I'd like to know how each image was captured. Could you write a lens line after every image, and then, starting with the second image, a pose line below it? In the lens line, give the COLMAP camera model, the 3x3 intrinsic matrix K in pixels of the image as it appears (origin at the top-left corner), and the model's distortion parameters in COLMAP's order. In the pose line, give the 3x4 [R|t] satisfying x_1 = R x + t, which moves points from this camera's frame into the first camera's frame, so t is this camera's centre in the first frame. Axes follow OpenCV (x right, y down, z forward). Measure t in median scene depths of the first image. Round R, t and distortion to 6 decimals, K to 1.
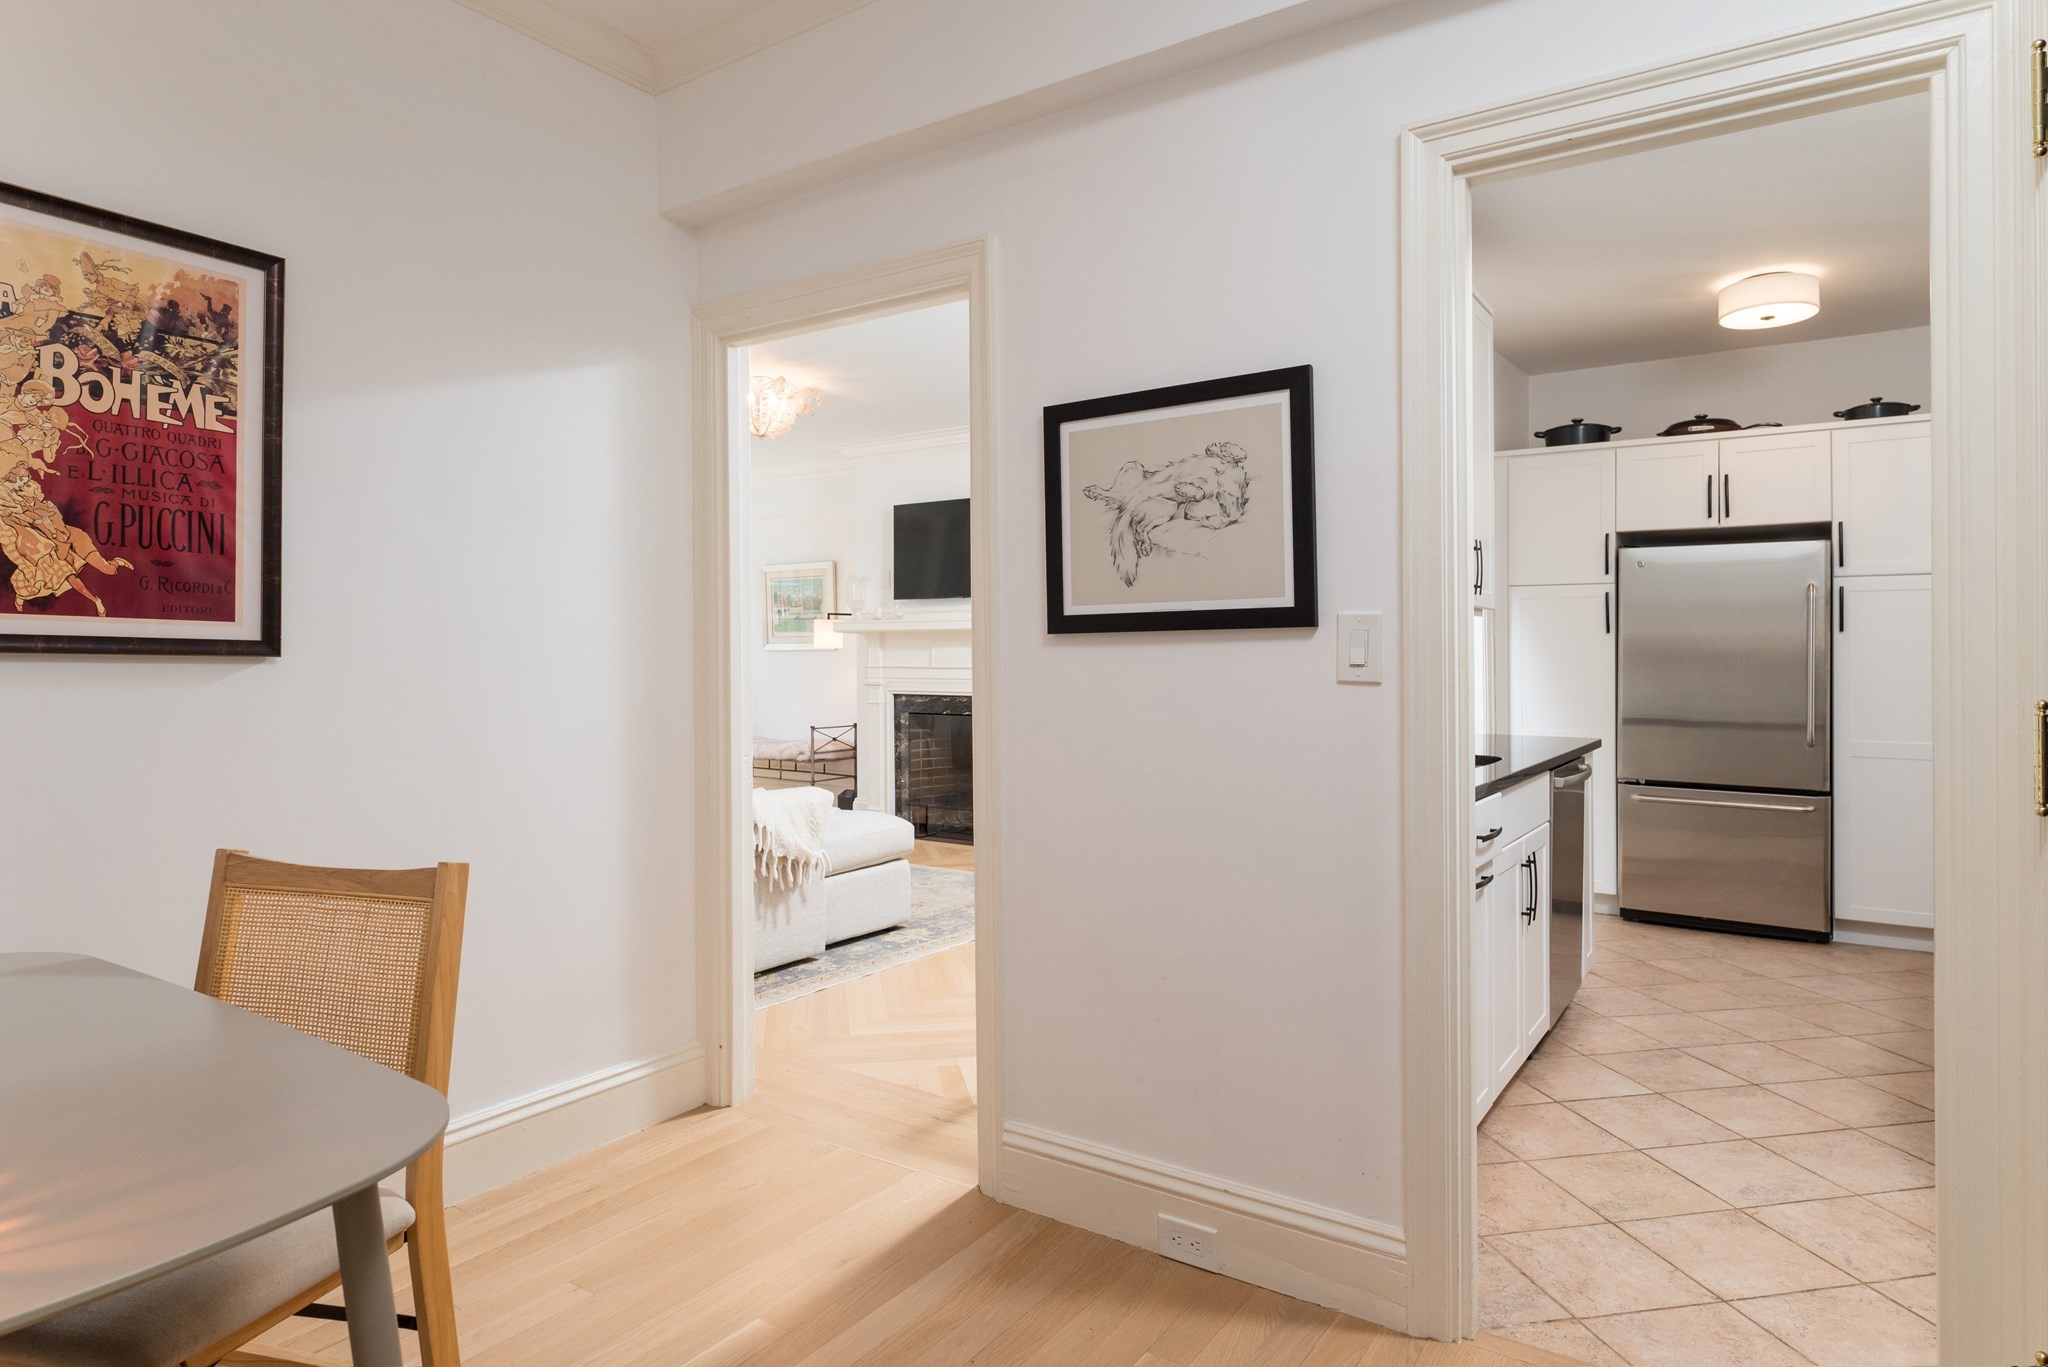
lens RADIAL K [[1200.5, 0, 1034.0], [0, 1200.5, 652.2], [0, 0, 1]] dist [0.026847, -0.003384]
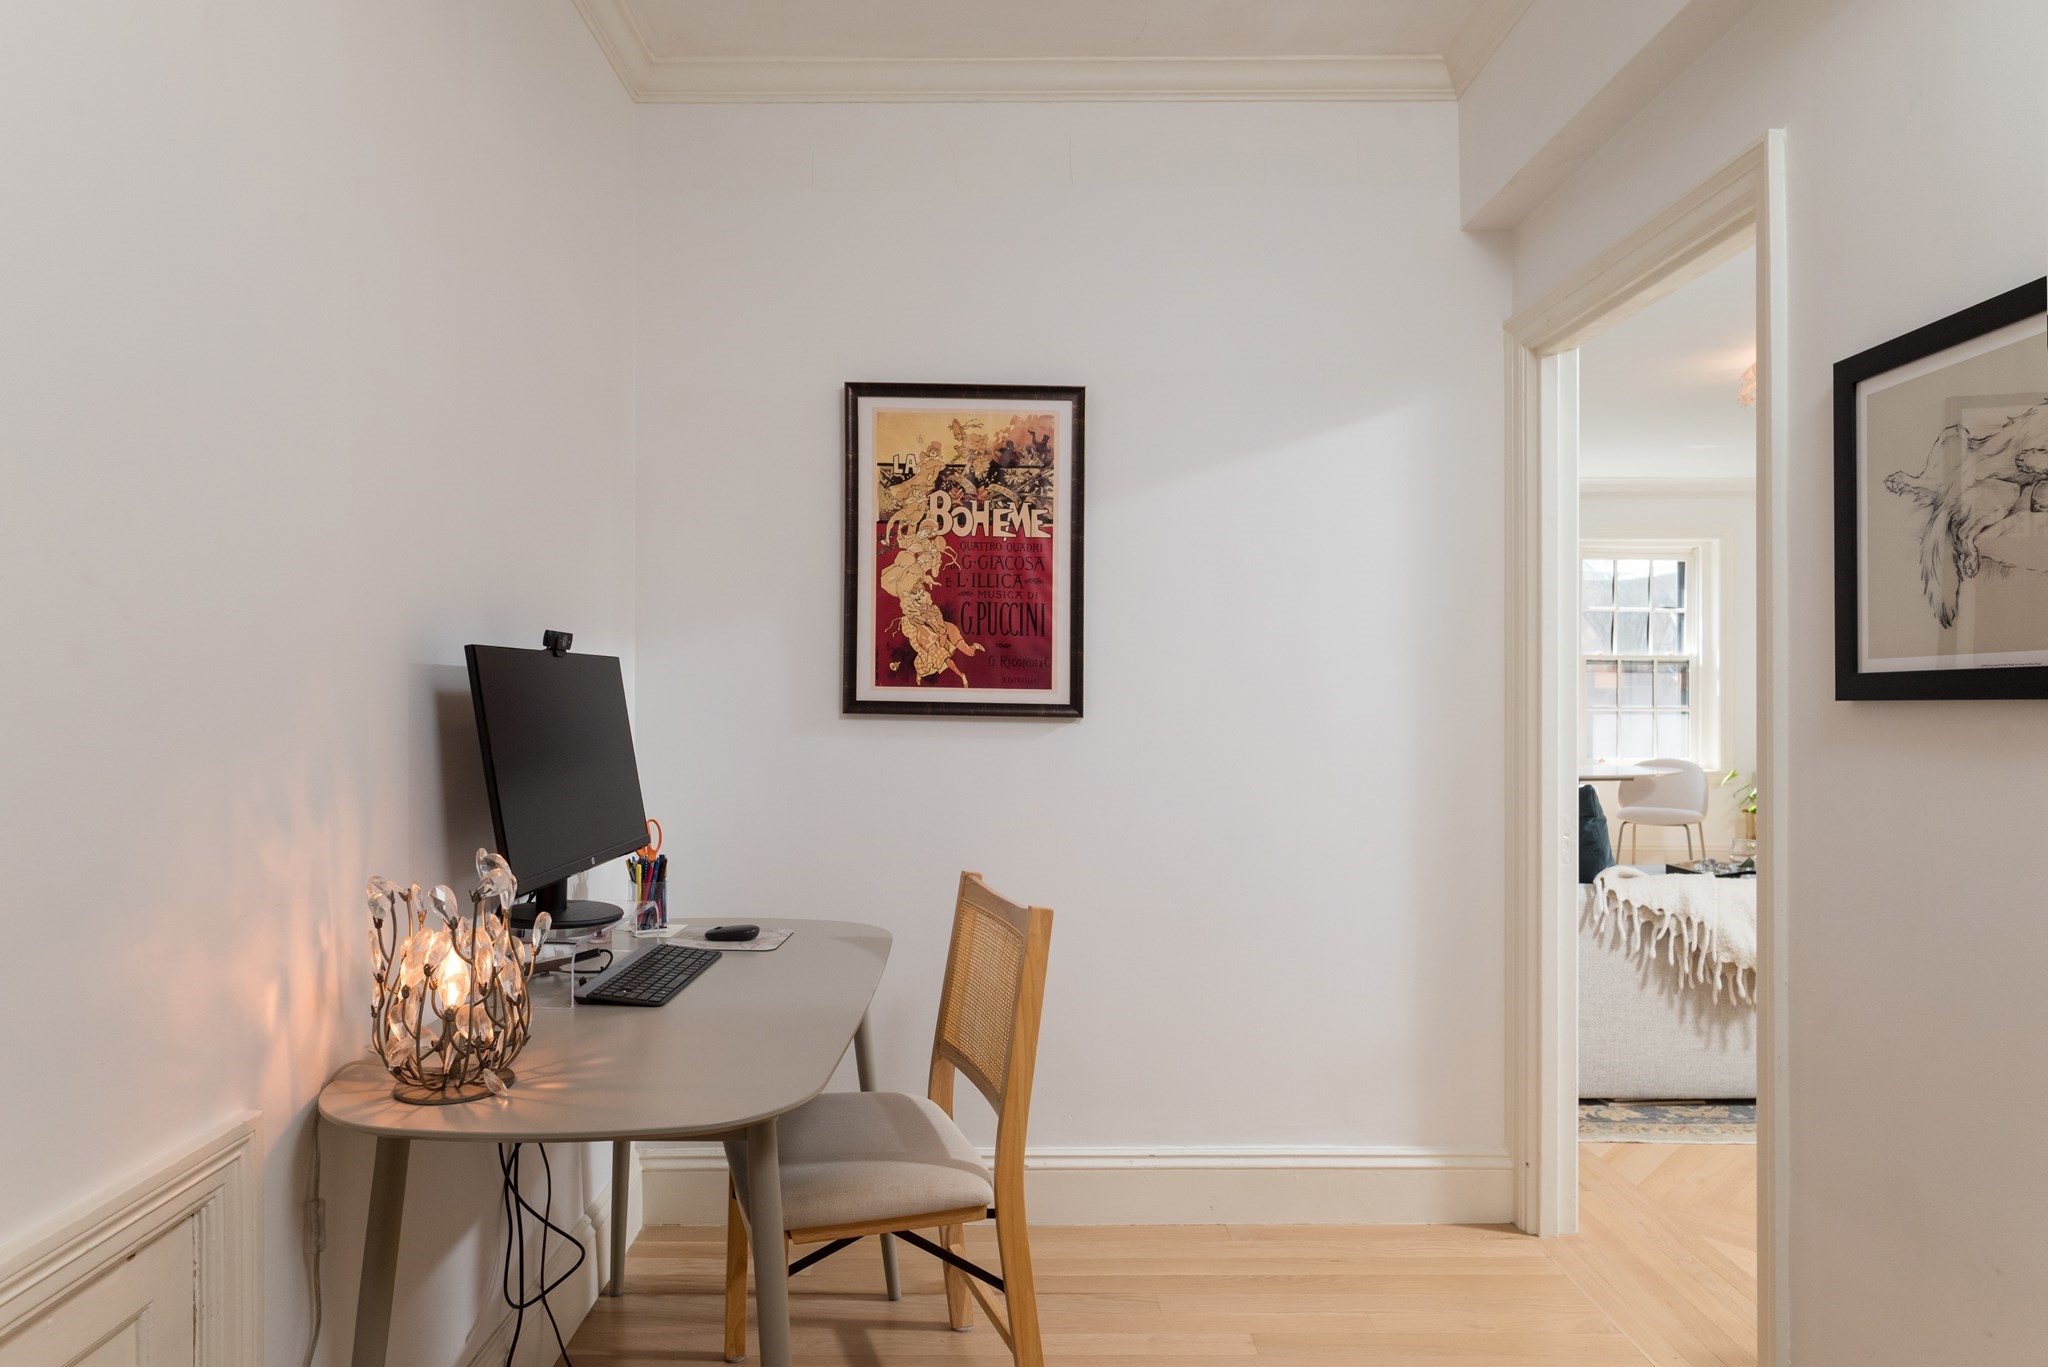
lens RADIAL K [[1200.5, 0, 903.5], [0, 1200.5, 714.7], [0, 0, 1]] dist [0.026847, -0.003384]
pose [[0.569261, 0.011184, -0.822081, 0.274438], [0.003931, 0.999859, 0.016325, -0.020272], [0.822148, -0.012524, 0.569137, 0.178025]]
